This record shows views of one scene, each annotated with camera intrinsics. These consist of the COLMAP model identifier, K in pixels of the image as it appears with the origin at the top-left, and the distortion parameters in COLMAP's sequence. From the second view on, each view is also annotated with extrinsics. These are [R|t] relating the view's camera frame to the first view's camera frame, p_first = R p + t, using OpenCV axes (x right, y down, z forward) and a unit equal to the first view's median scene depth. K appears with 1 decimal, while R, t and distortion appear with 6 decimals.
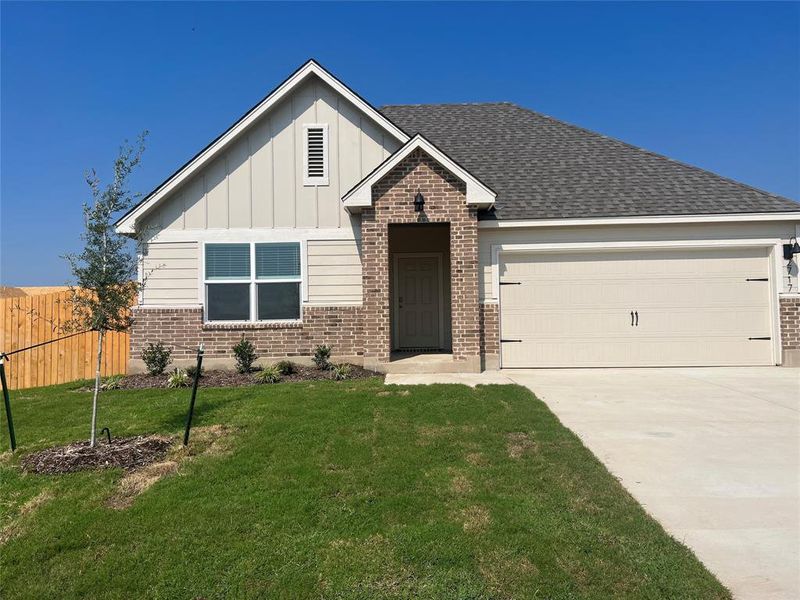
lens RADIAL K [[602.8, 0, 402.7], [0, 602.8, 301.5], [0, 0, 1]] dist [0.071949, -0.094611]
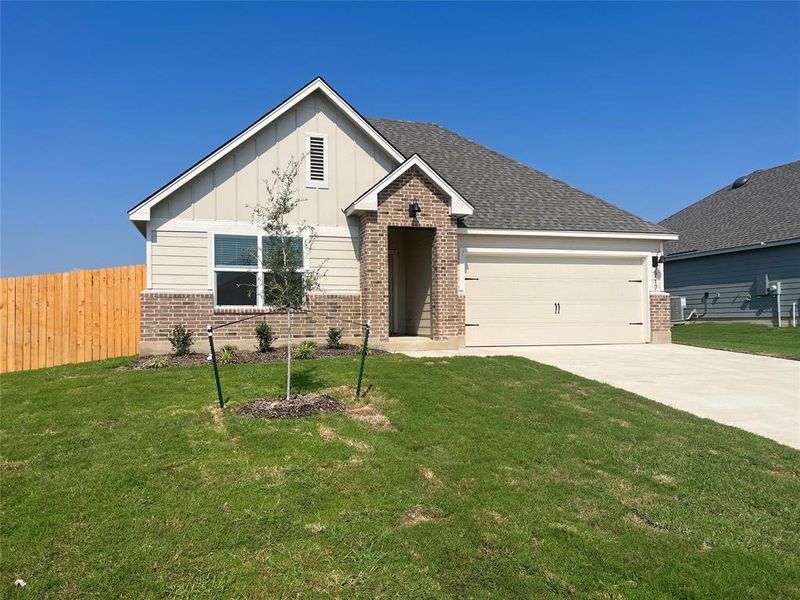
lens RADIAL K [[602.8, 0, 402.7], [0, 602.8, 301.5], [0, 0, 1]] dist [0.071949, -0.094611]
pose [[0.947065, 0.015861, 0.320649, -0.360652], [-0.020700, 0.999717, 0.011690, 0.005152], [-0.320373, -0.017708, 0.947126, -0.135377]]
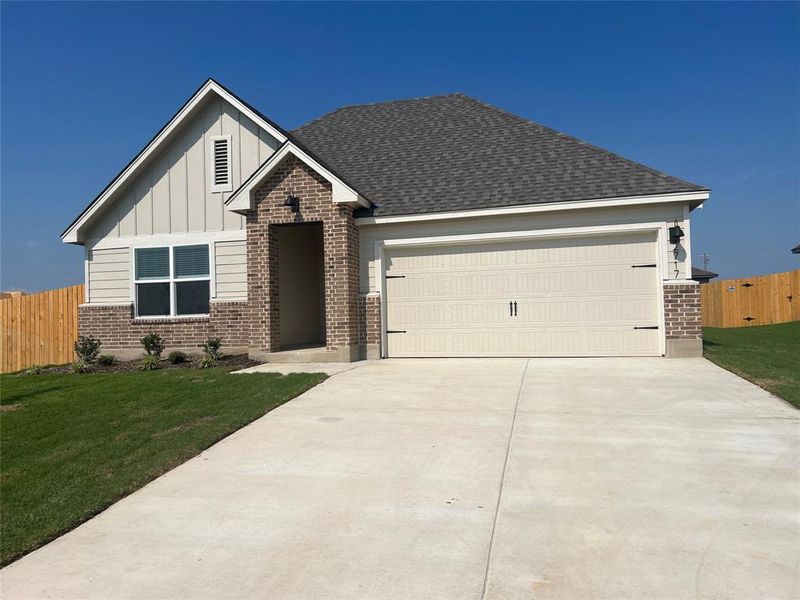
lens RADIAL K [[602.8, 0, 402.7], [0, 602.8, 301.5], [0, 0, 1]] dist [0.071949, -0.094611]
pose [[0.974092, -0.016702, -0.225533, 0.433075], [0.020837, 0.999655, 0.015964, -0.003621], [0.225189, -0.020250, 0.974105, -0.006262]]
